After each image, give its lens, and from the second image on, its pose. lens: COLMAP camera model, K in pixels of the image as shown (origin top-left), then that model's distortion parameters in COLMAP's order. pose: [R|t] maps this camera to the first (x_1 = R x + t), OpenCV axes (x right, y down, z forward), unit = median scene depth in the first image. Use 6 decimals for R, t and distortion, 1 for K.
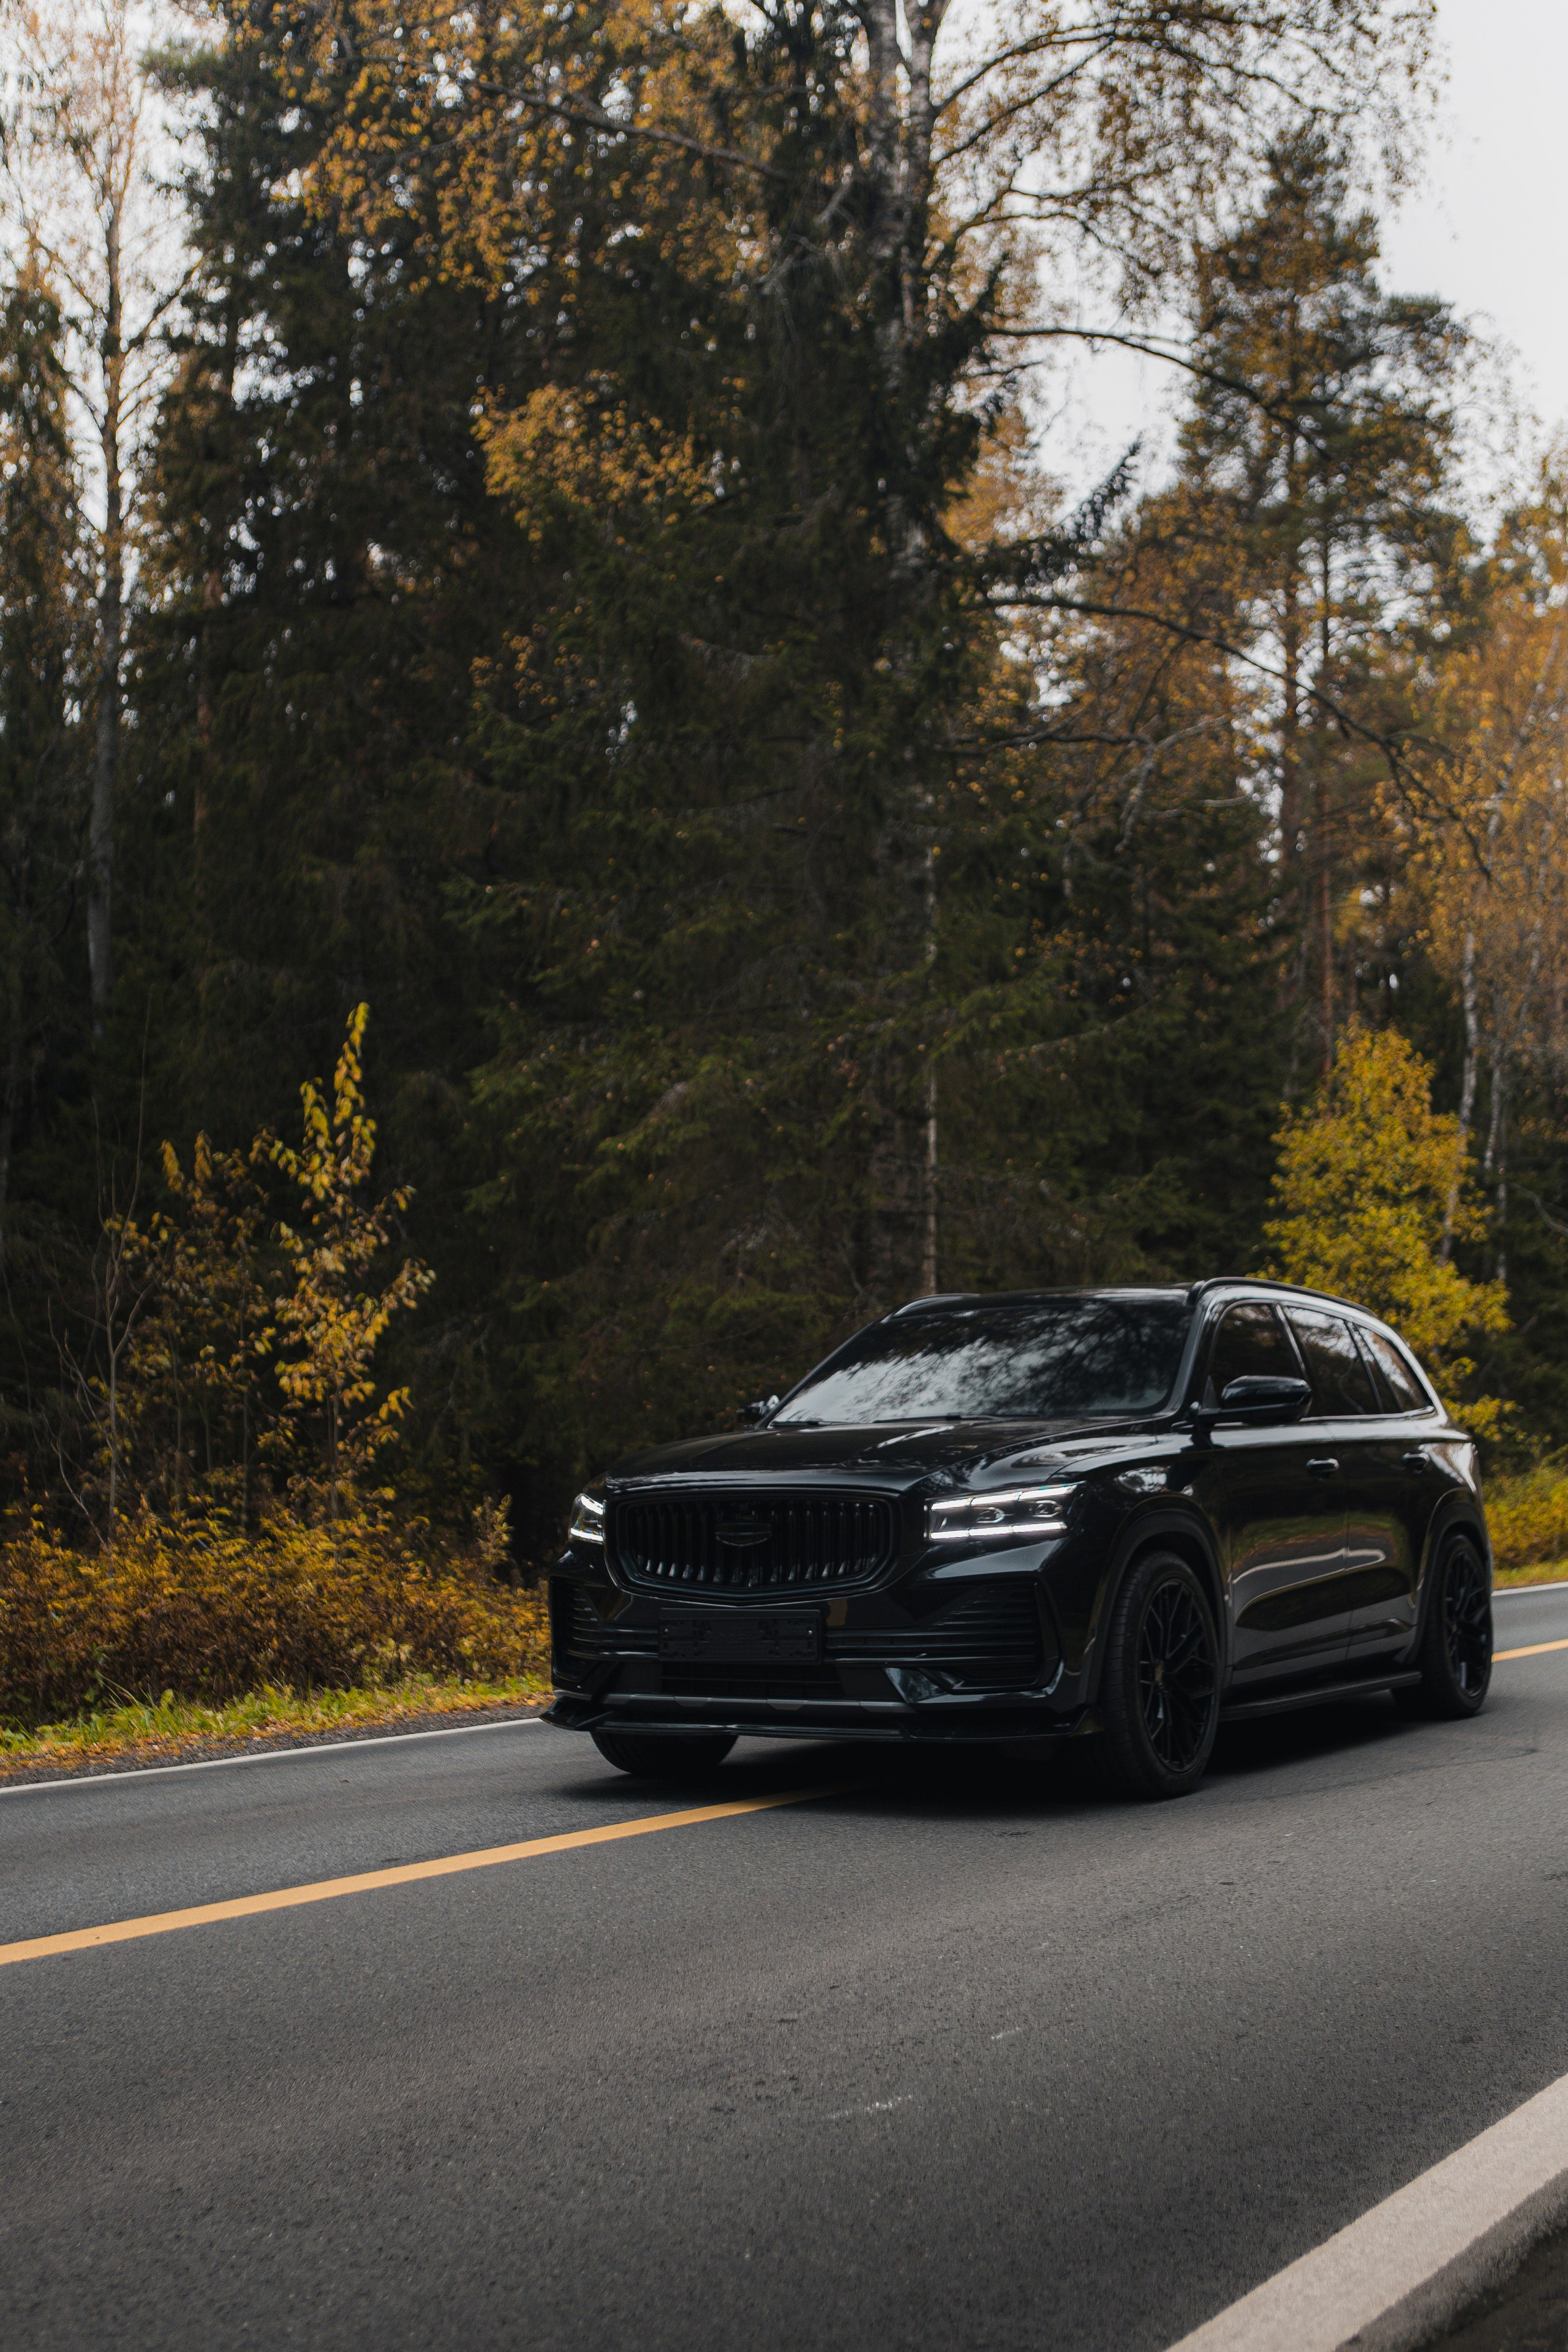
lens RADIAL K [[2496.3, 0, 784.9], [0, 2496.3, 1189.0], [0, 0, 1]] dist [-0.004250, 0.000000]
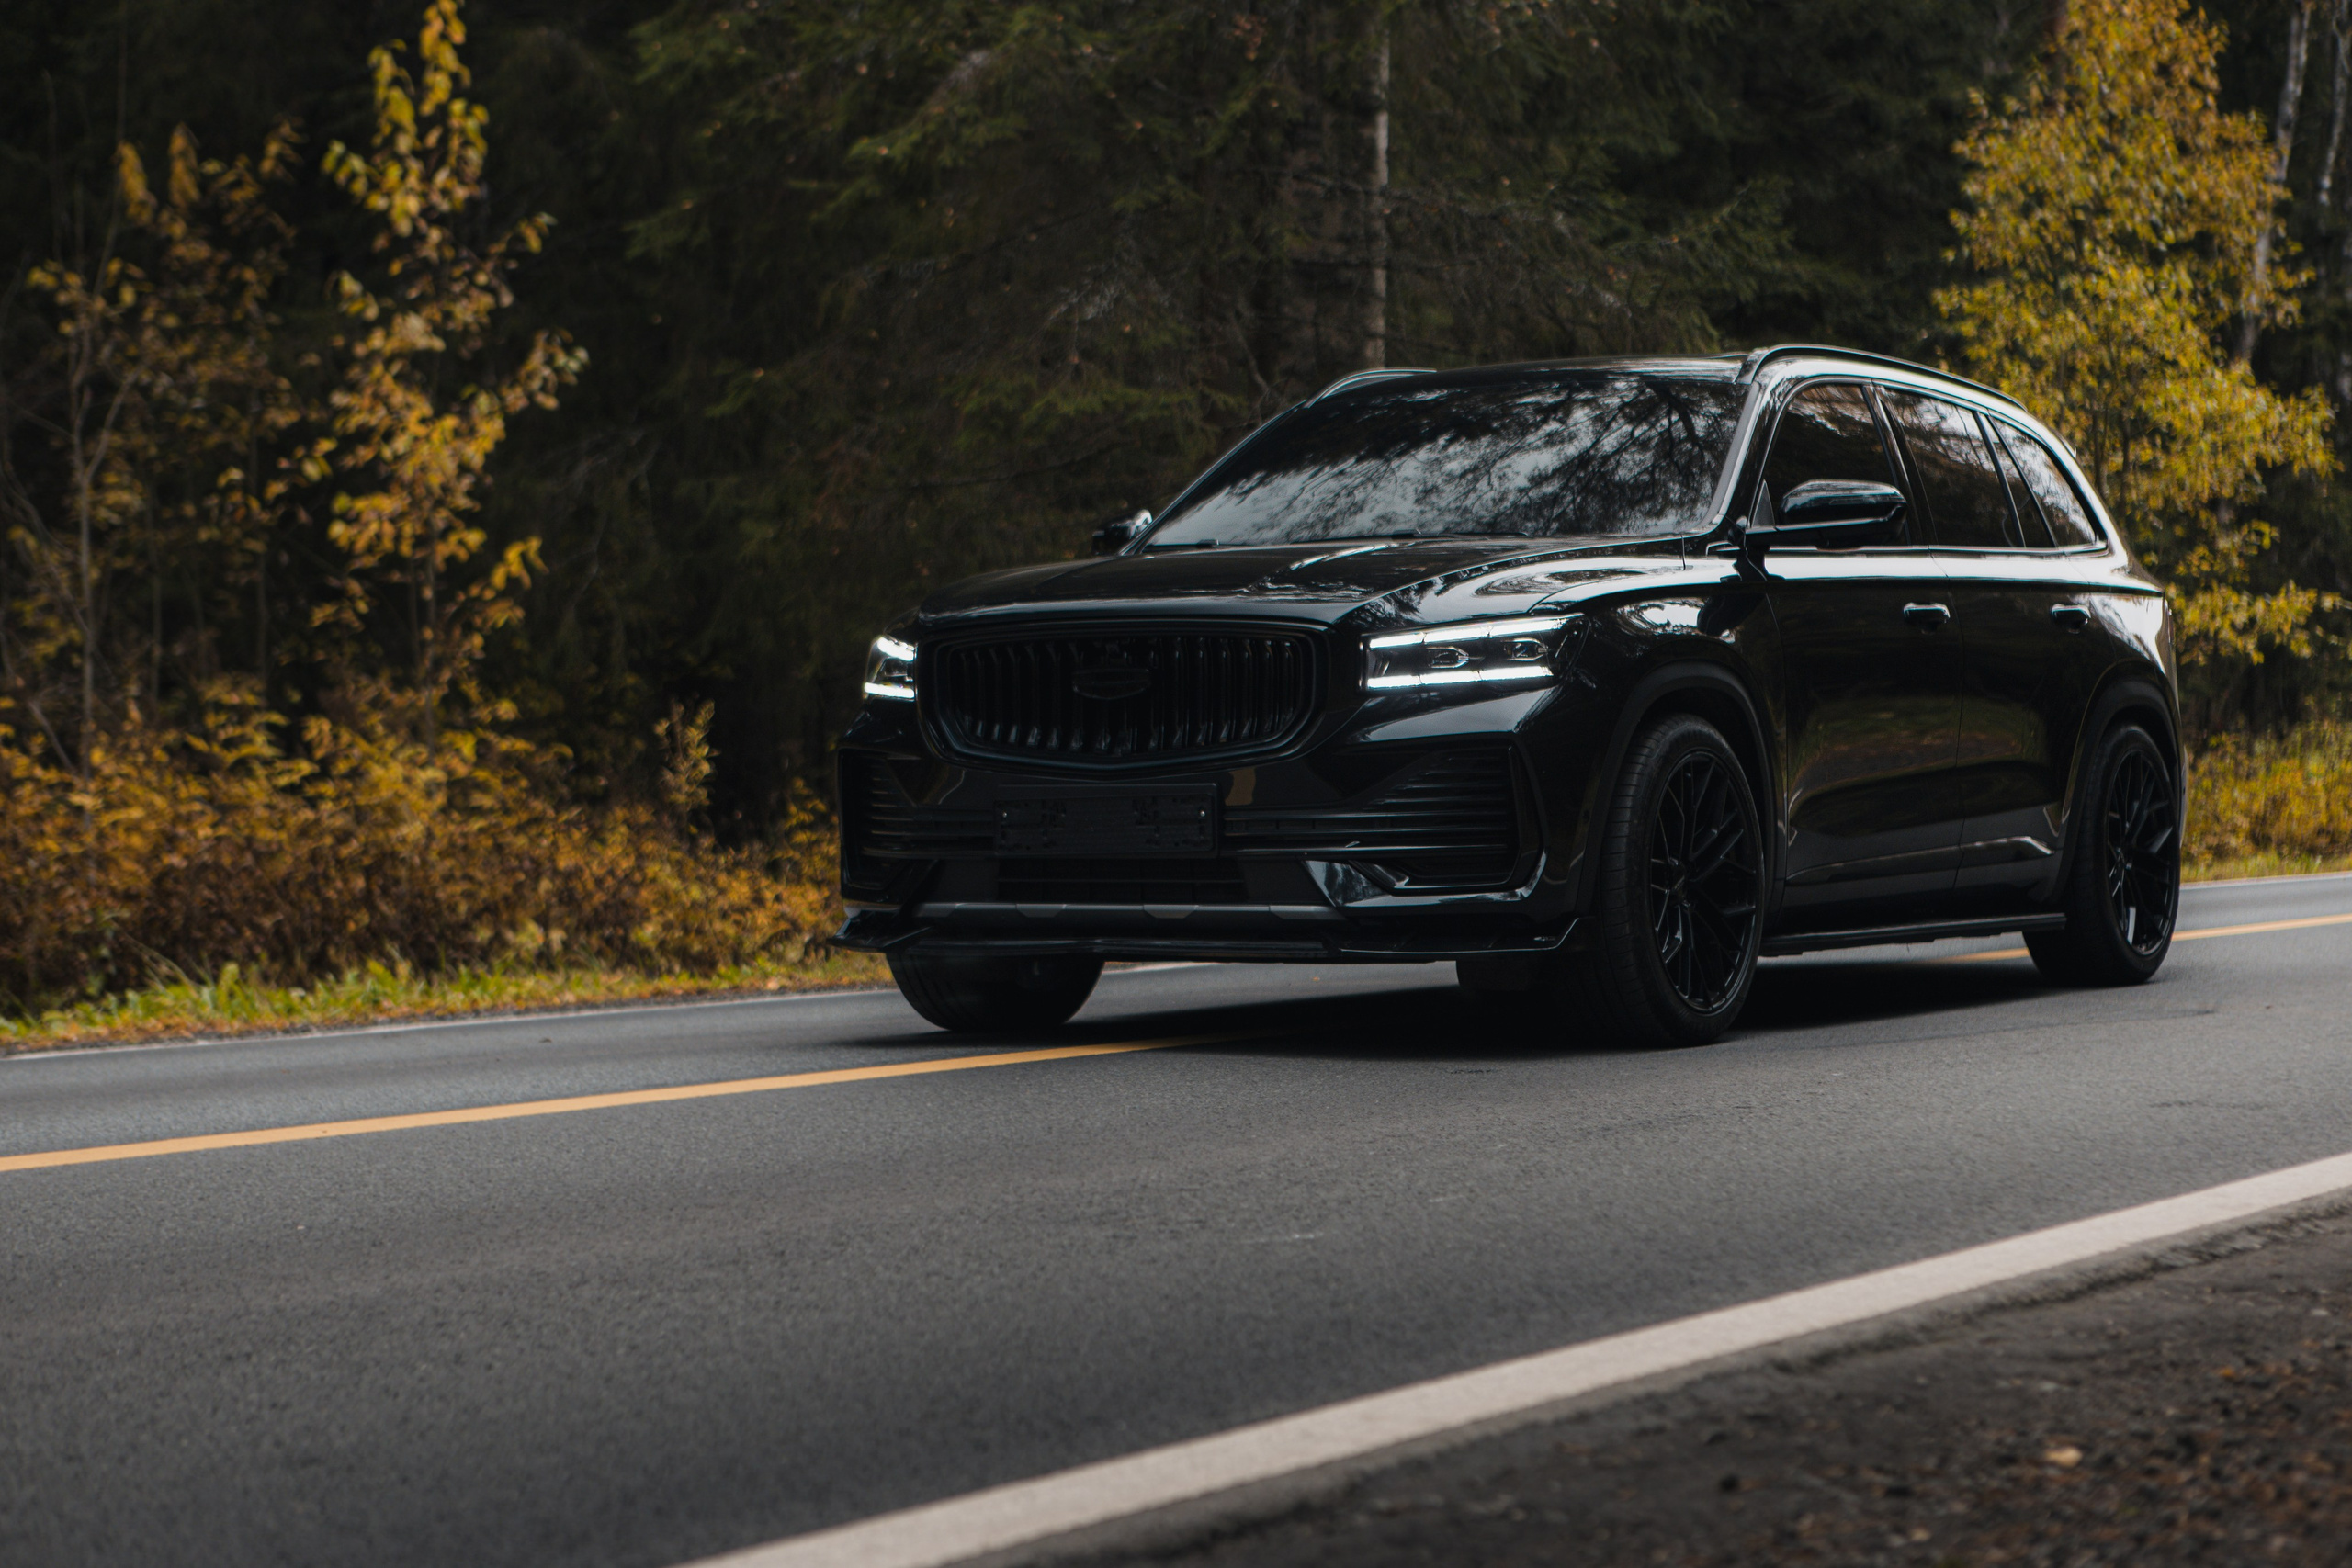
lens RADIAL K [[4612.9, 0, 1167.2], [0, 4612.9, 765.5], [0, 0, 1]] dist [-0.085812, 0.000000]
pose [[0.999908, 0.005624, 0.012353, -0.008115], [-0.006987, 0.993541, 0.113262, 0.004563], [-0.011636, -0.113338, 0.993488, -0.164314]]
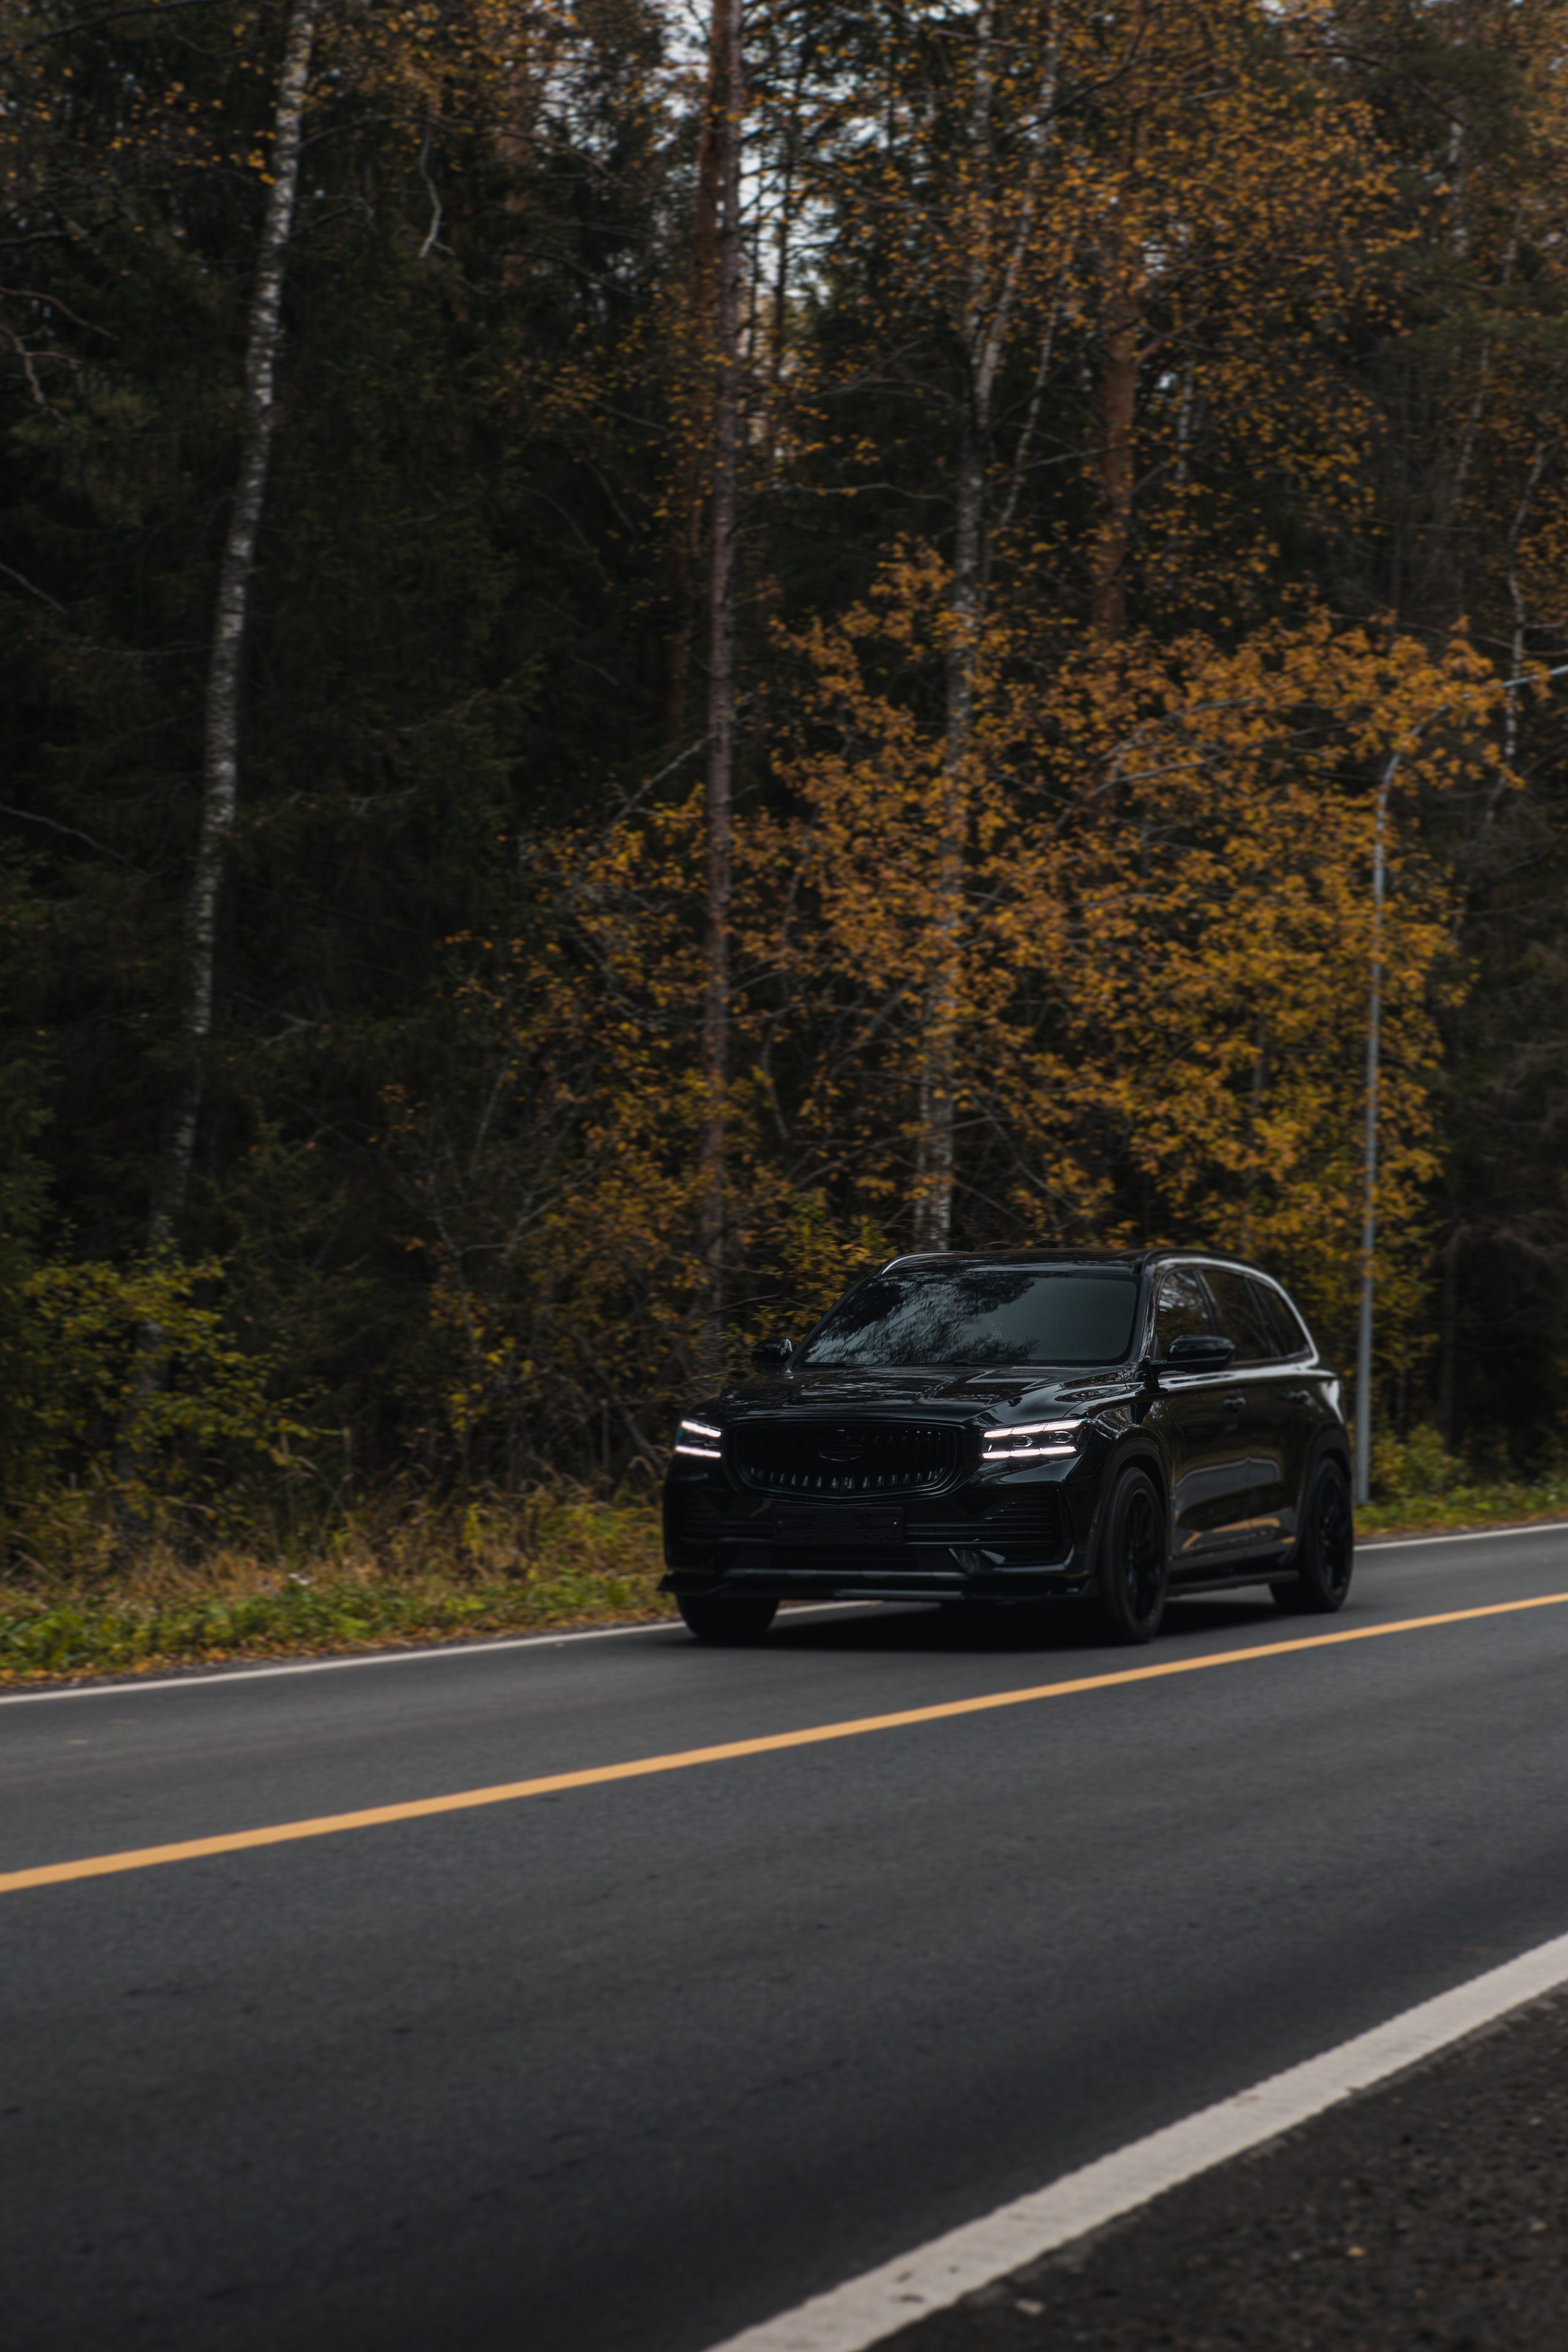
lens RADIAL K [[4613.3, 0, 791.8], [0, 4613.3, 1167.5], [0, 0, 1]] dist [-0.085812, 0.000000]
pose [[0.987808, 0.022556, 0.154032, -0.212042], [-0.032455, 0.997545, 0.062058, -0.084732], [-0.152254, -0.066300, 0.986115, -0.720547]]
